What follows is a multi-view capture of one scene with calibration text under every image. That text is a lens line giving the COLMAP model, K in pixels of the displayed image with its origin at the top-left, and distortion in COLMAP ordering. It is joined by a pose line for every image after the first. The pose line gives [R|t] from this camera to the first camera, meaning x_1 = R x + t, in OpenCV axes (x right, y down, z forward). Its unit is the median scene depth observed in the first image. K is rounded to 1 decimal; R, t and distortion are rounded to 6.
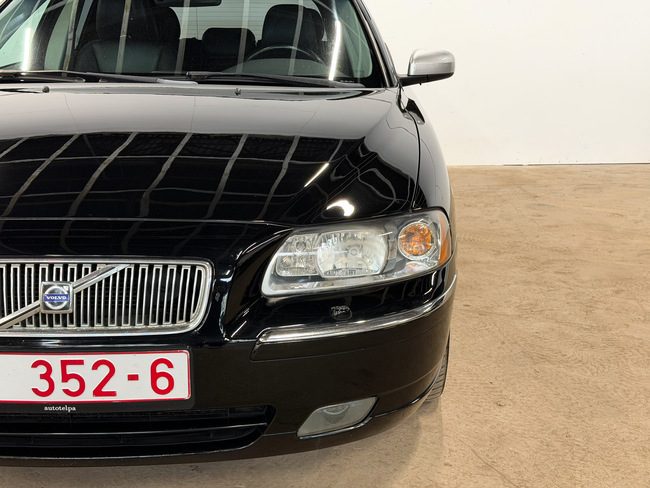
lens RADIAL K [[885.1, 0, 307.0], [0, 885.1, 255.5], [0, 0, 1]] dist [0.162221, 0.000000]
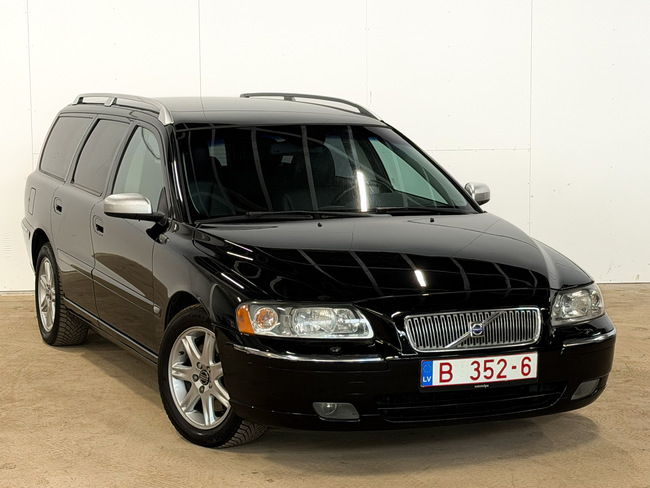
lens RADIAL K [[1651.6, 0, 325.6], [0, 1651.6, 248.9], [0, 0, 1]] dist [0.180034, 0.000000]
pose [[0.912219, -0.044060, 0.407327, -2.049683], [0.097567, 0.988960, -0.111531, 0.244243], [-0.397916, 0.141482, 0.906446, -2.190430]]
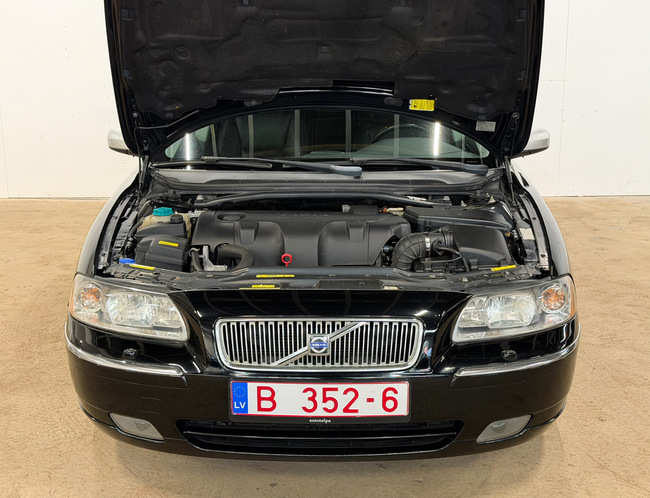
lens RADIAL K [[930.6, 0, 318.2], [0, 930.6, 252.6], [0, 0, 1]] dist [0.181778, 0.000000]
pose [[0.999990, -0.000357, 0.004416, -0.284500], [0.000377, 0.999990, -0.004460, -0.096179], [-0.004415, 0.004461, 0.999980, -0.521011]]
